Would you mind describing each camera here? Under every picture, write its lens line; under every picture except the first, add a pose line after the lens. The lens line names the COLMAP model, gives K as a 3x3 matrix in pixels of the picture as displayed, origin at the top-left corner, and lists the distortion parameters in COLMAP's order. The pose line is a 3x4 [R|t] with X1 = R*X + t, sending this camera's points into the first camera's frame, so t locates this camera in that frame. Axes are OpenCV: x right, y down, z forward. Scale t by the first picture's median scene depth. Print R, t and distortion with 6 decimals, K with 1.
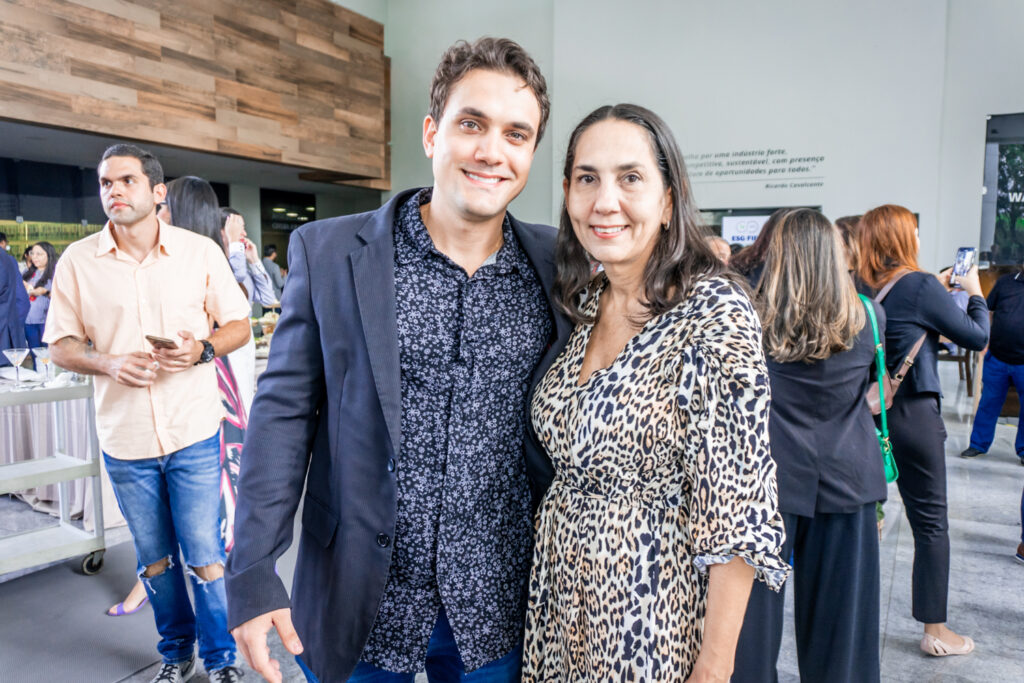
lens RADIAL K [[827.2, 0, 503.0], [0, 827.2, 340.4], [0, 0, 1]] dist [0.002264, 0.011206]
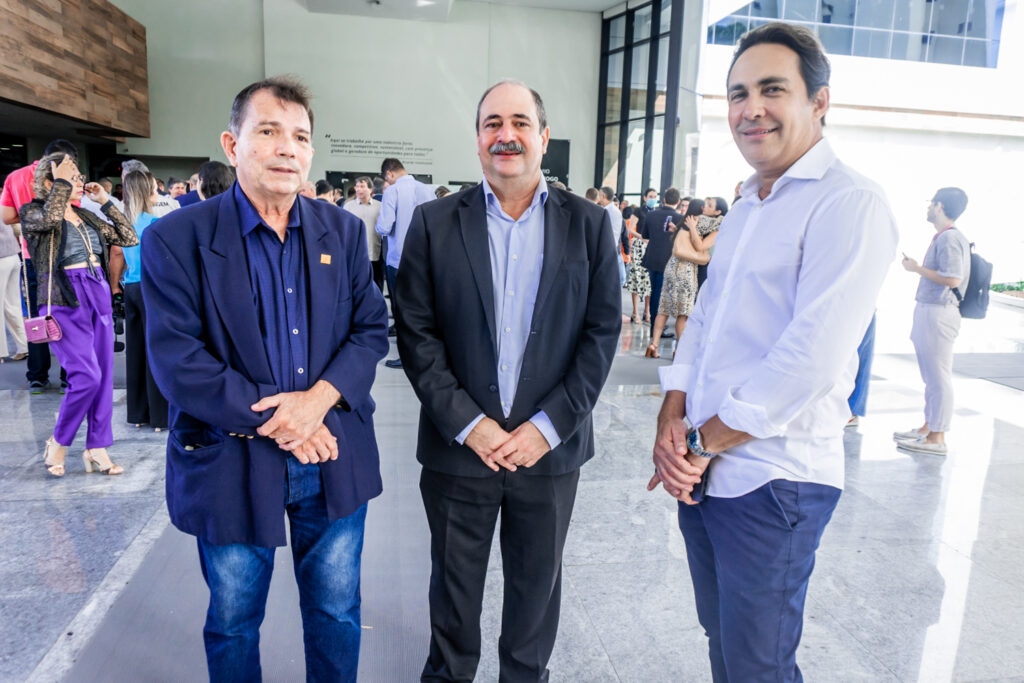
lens RADIAL K [[720.8, 0, 518.5], [0, 720.8, 346.5], [0, 0, 1]] dist [-0.019485, 0.006179]
pose [[0.798666, -0.091079, 0.594842, -0.466967], [0.025779, 0.992751, 0.117393, 0.037555], [-0.601222, -0.078423, 0.795224, -0.452238]]
